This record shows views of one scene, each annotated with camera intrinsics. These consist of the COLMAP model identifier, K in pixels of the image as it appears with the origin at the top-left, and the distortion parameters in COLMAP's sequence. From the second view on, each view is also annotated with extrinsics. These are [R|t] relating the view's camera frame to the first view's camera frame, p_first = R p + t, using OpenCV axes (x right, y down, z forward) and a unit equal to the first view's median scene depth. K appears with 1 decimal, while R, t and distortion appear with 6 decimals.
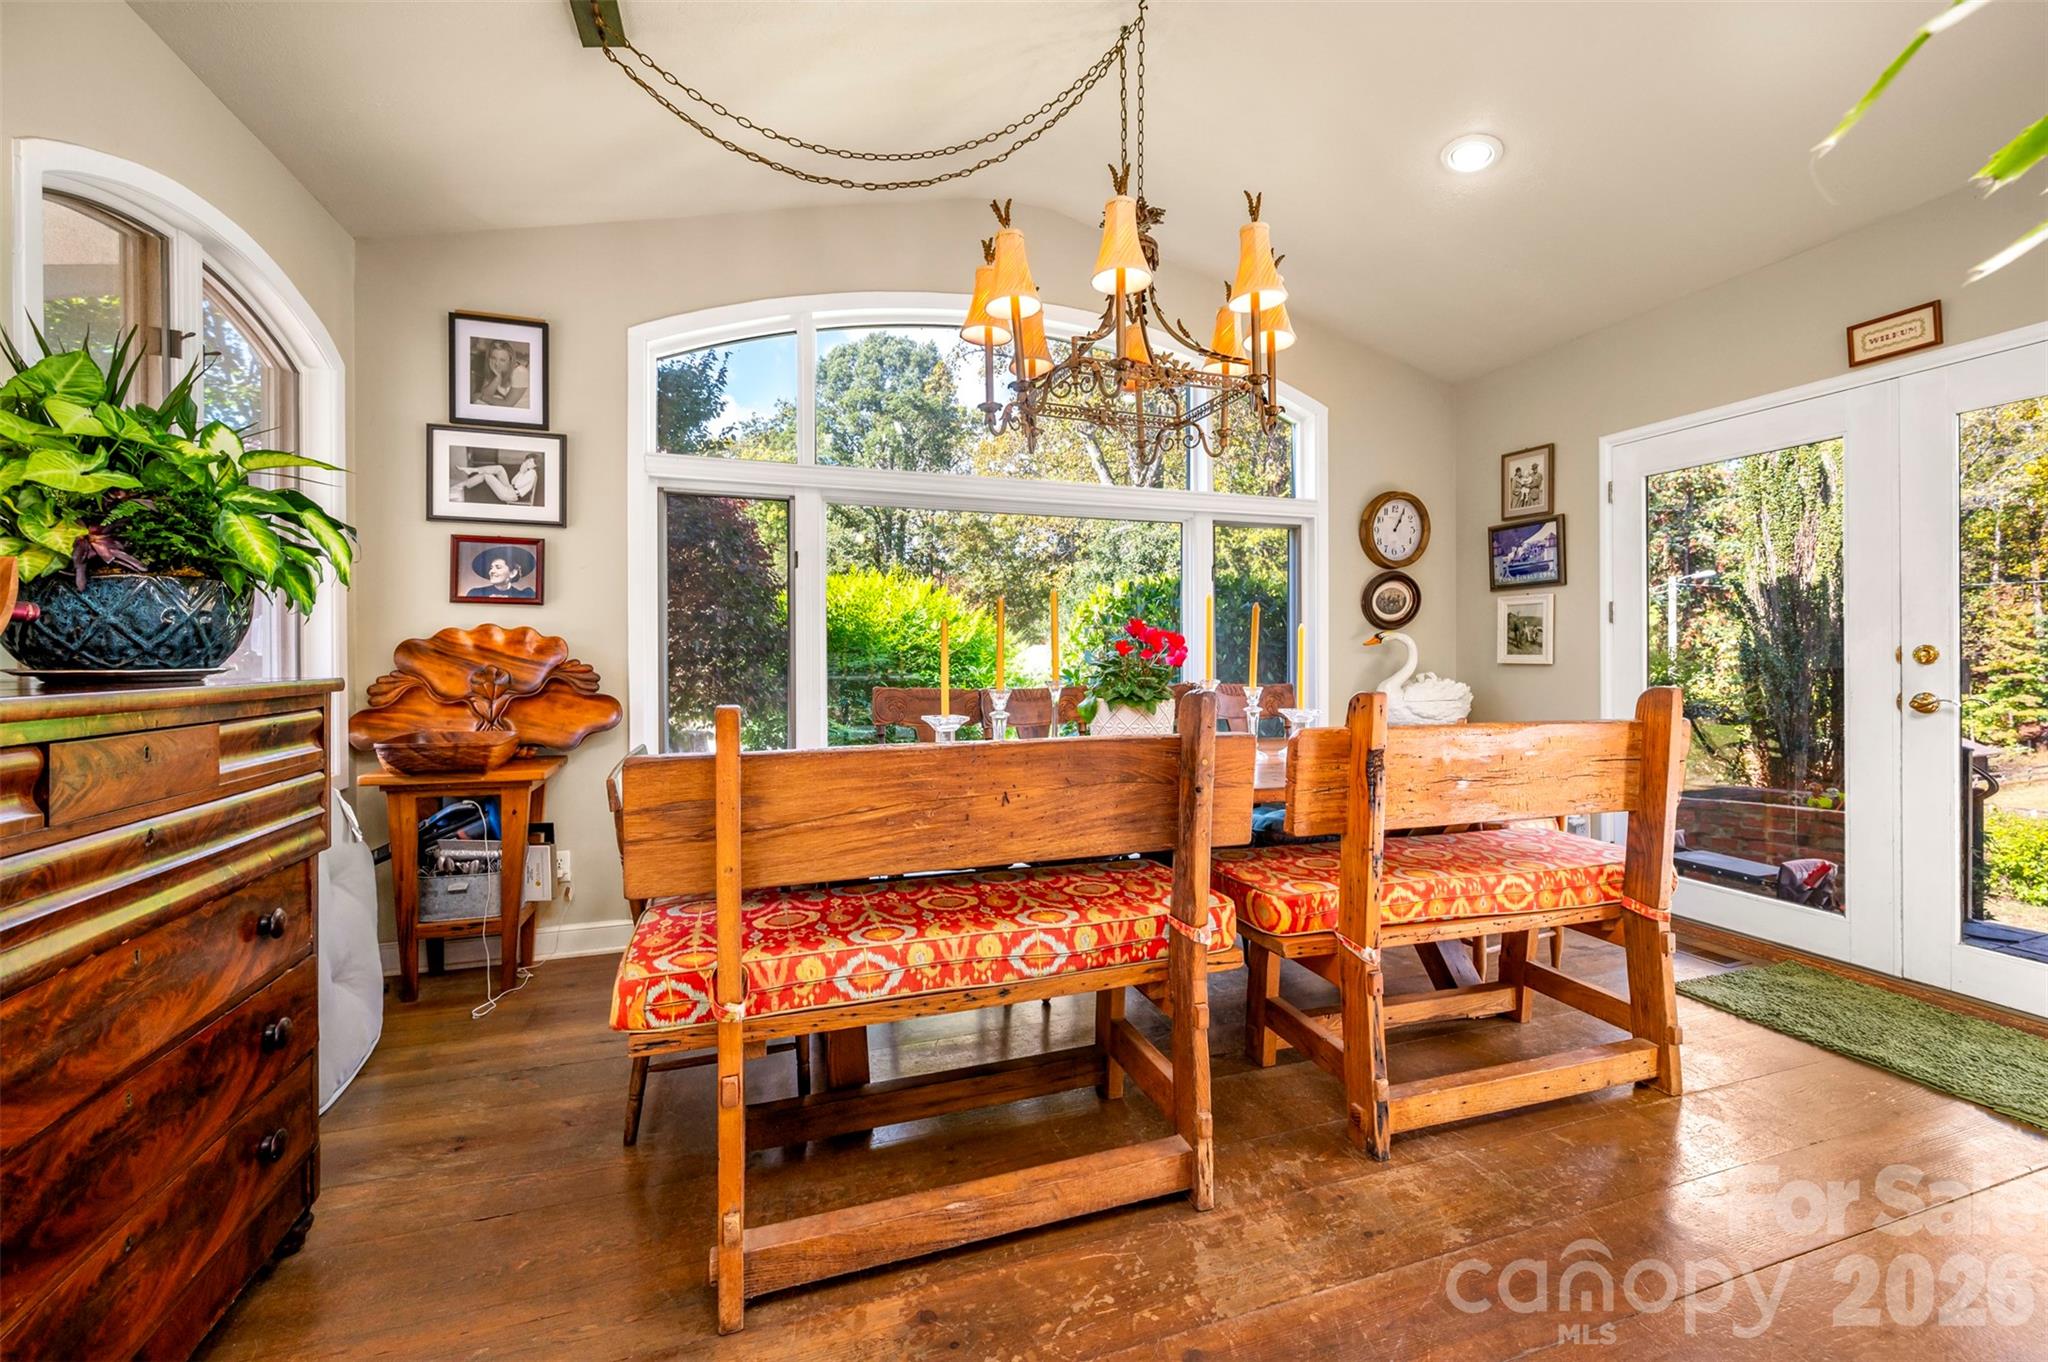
lens RADIAL K [[815.8, 0, 1029.9], [0, 815.8, 673.7], [0, 0, 1]] dist [-0.000050, 0.000471]
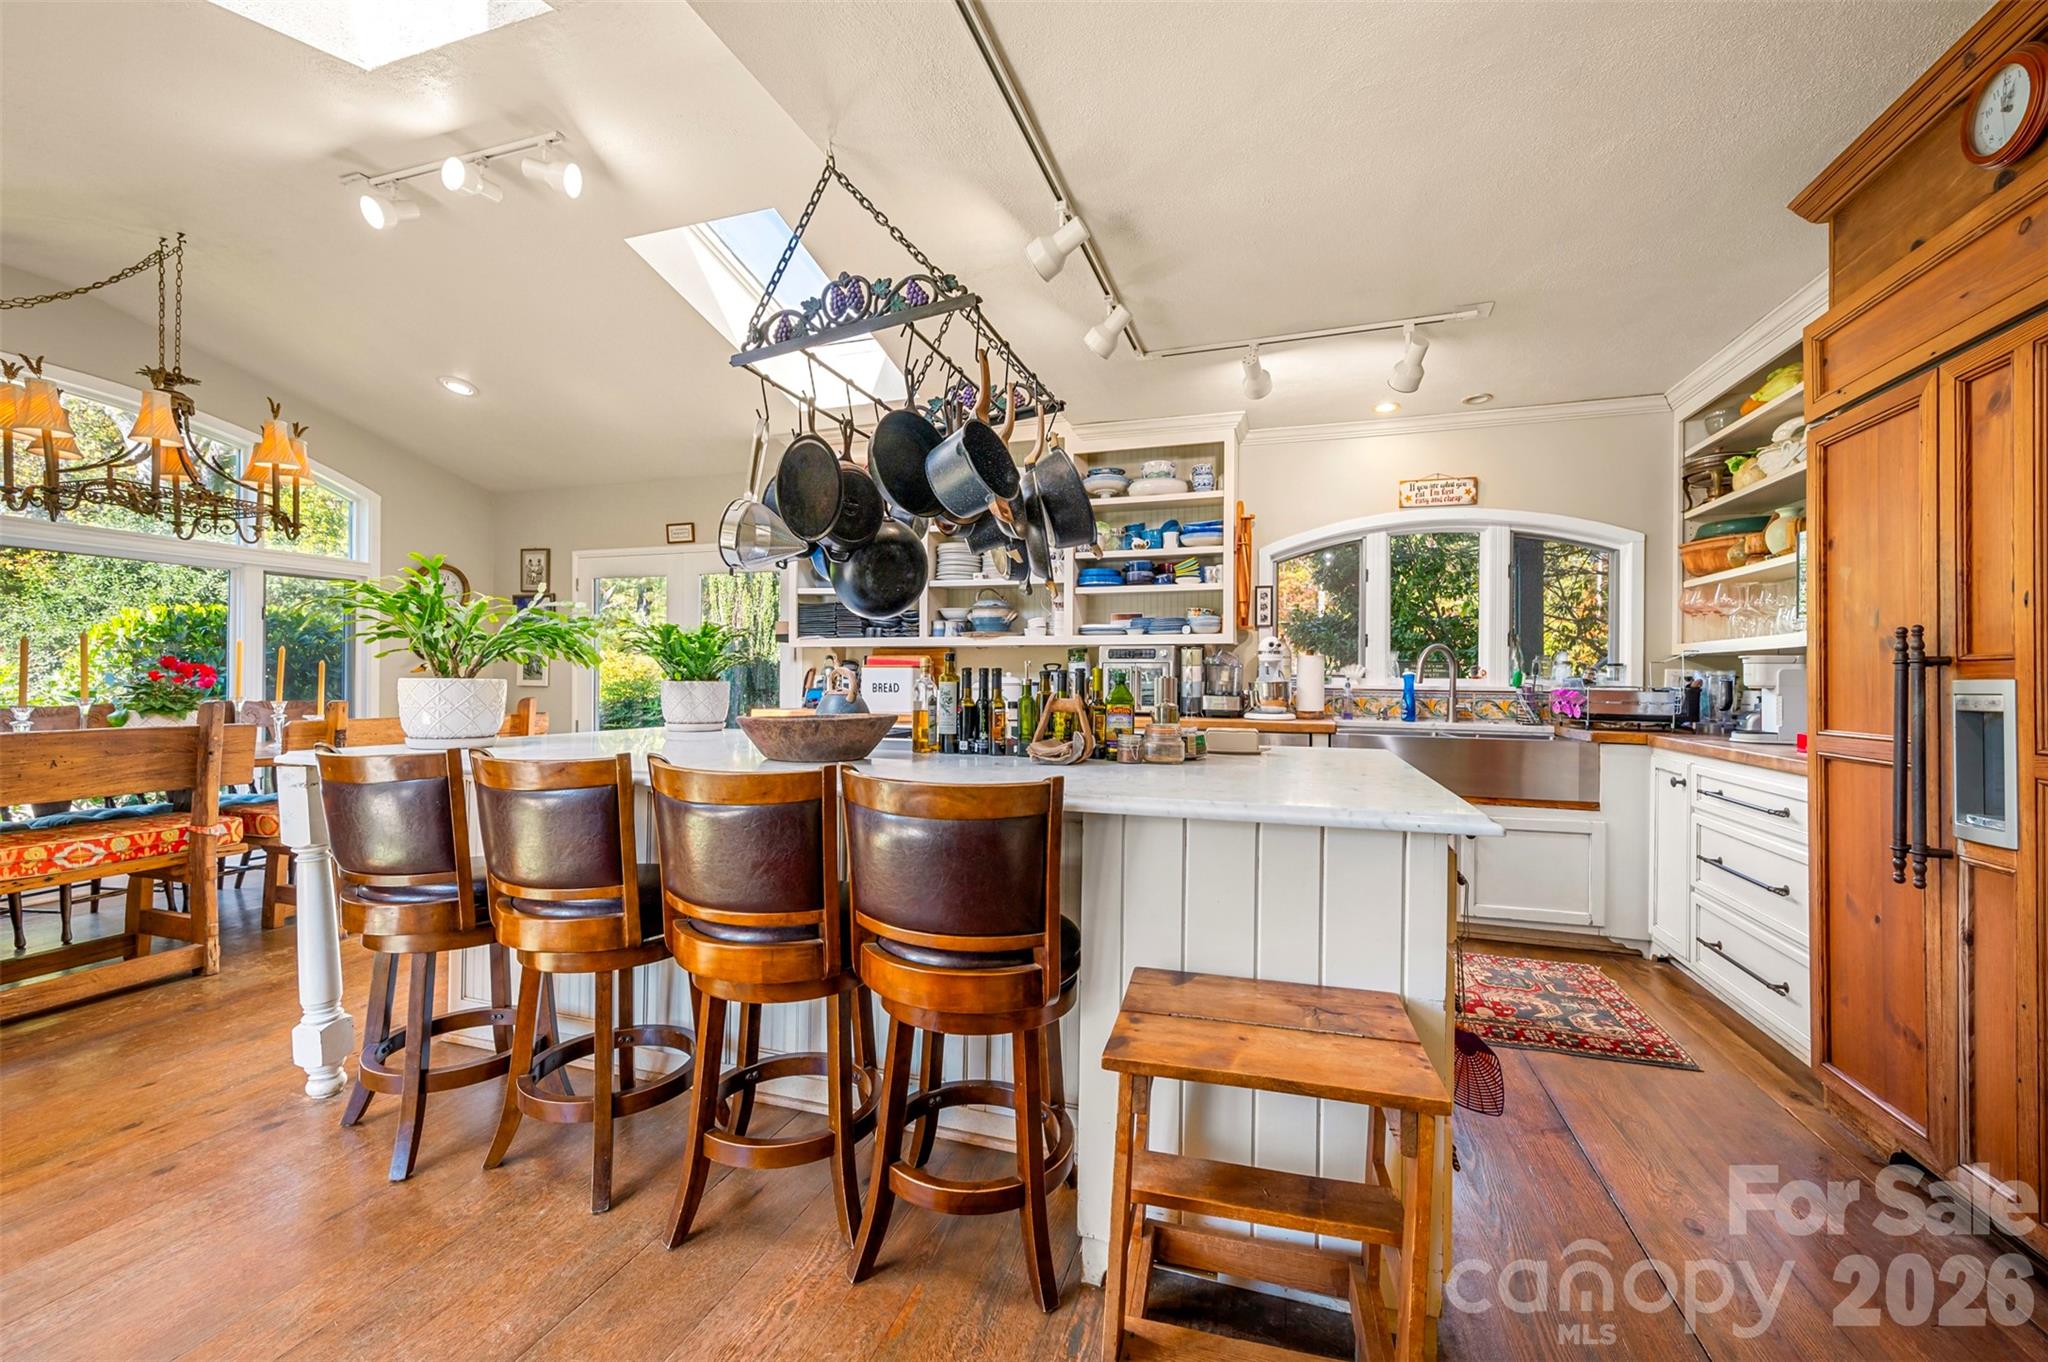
lens RADIAL K [[815.8, 0, 1029.9], [0, 815.8, 673.7], [0, 0, 1]] dist [-0.000050, 0.000471]
pose [[0.598787, 0.012299, 0.800814, -0.121820], [0.008028, 0.999740, -0.021357, 0.009716], [-0.800868, 0.019217, 0.598533, -1.160042]]
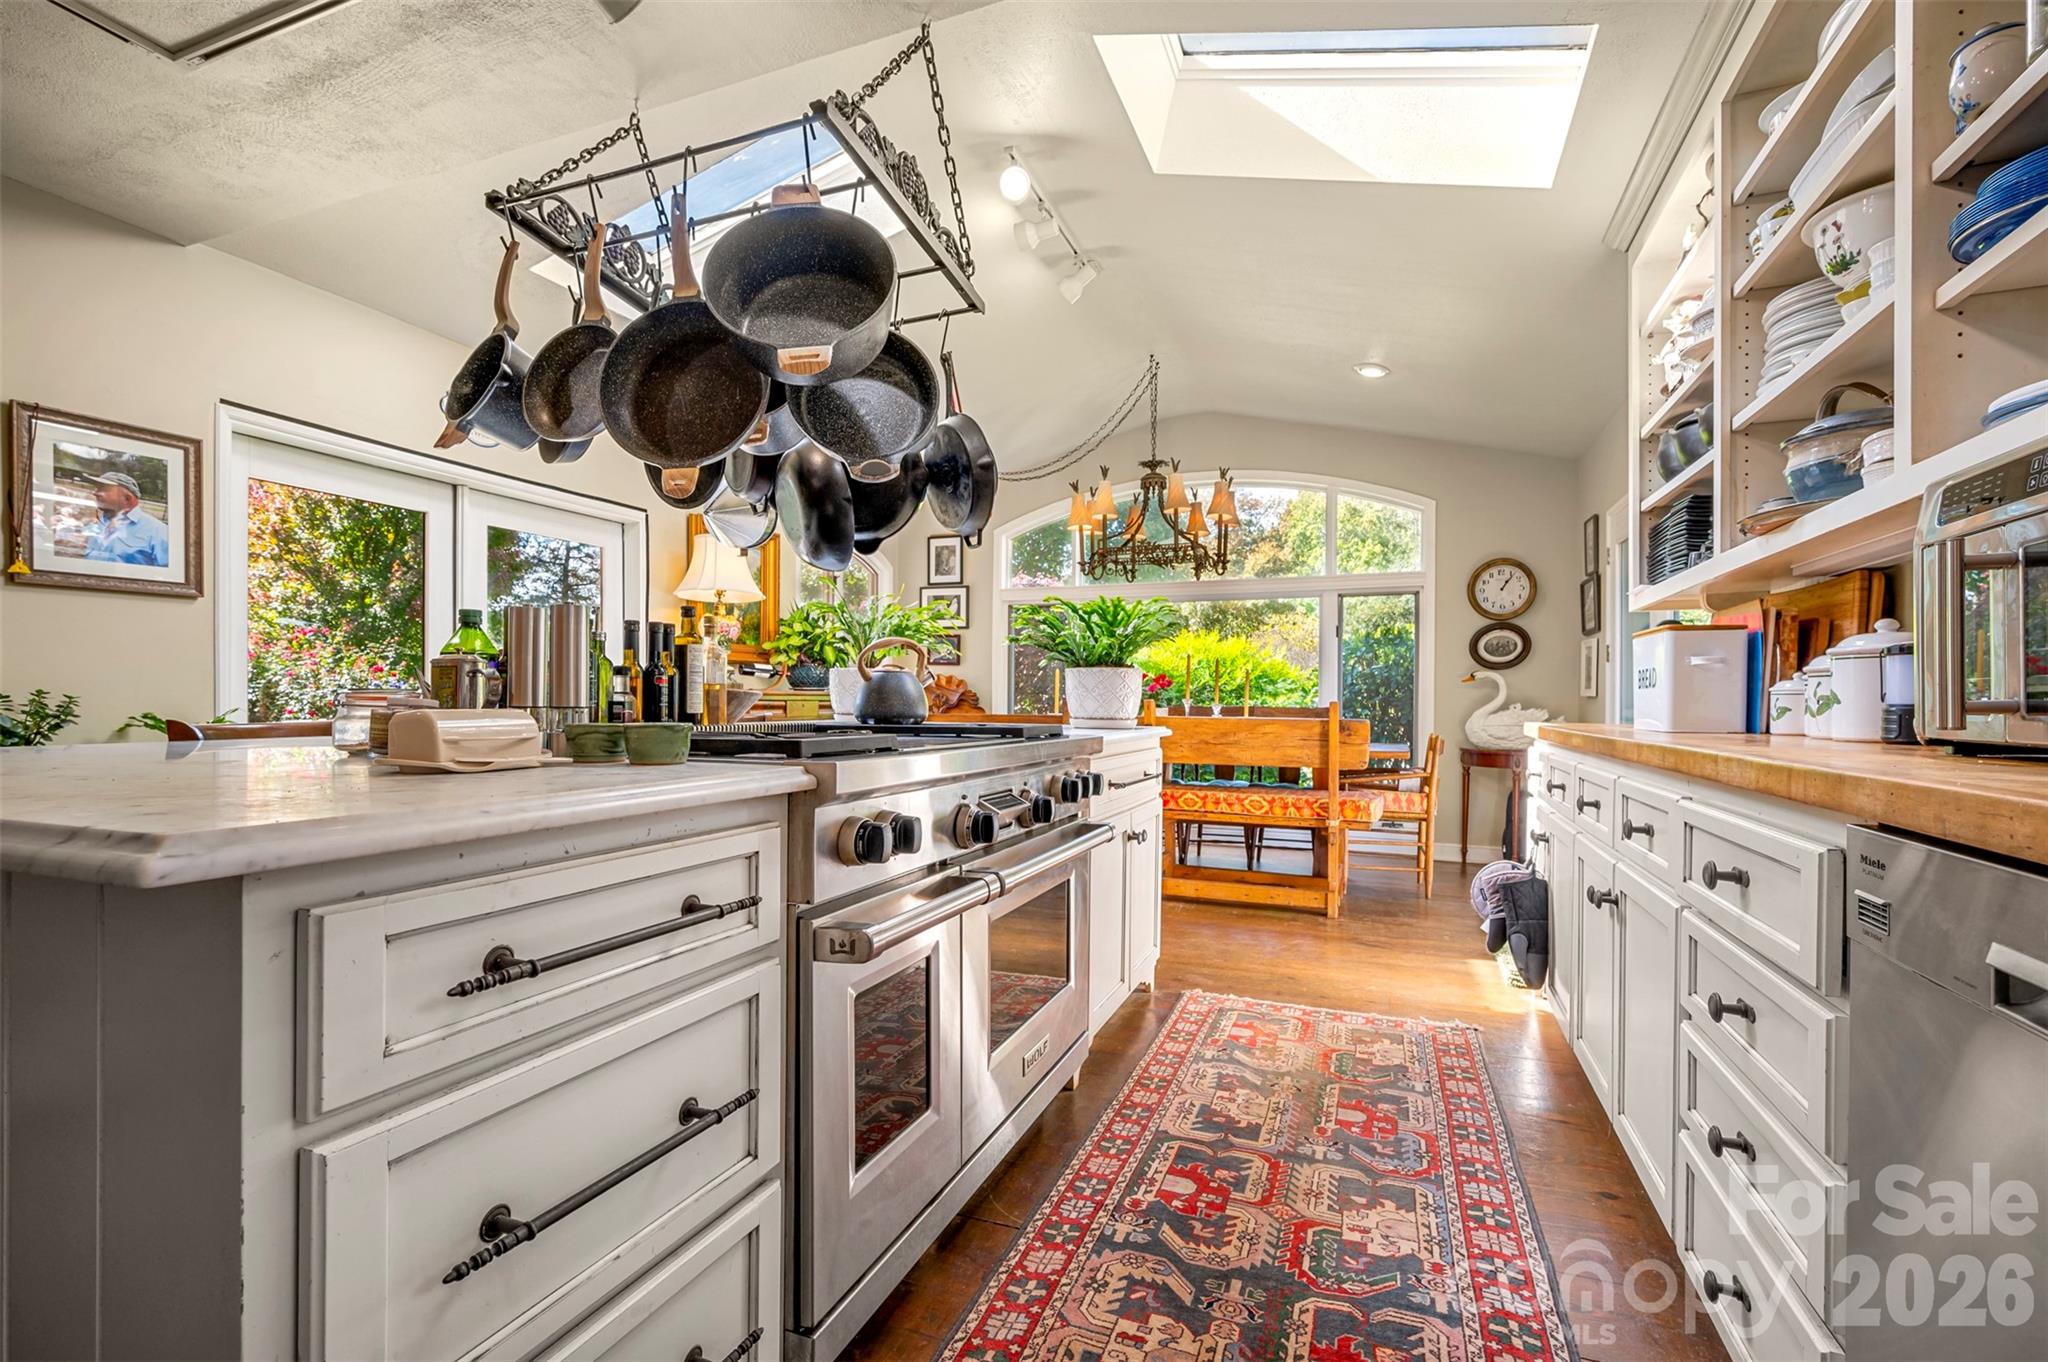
lens RADIAL K [[912.0, 0, 1033.0], [0, 912.0, 704.9], [0, 0, 1]] dist [0.012188, 0.000118]
pose [[0.767213, 0.009246, -0.641326, 1.413475], [-0.022622, 0.999664, -0.012650, 0.059705], [0.640993, 0.024213, 0.767164, -0.925496]]
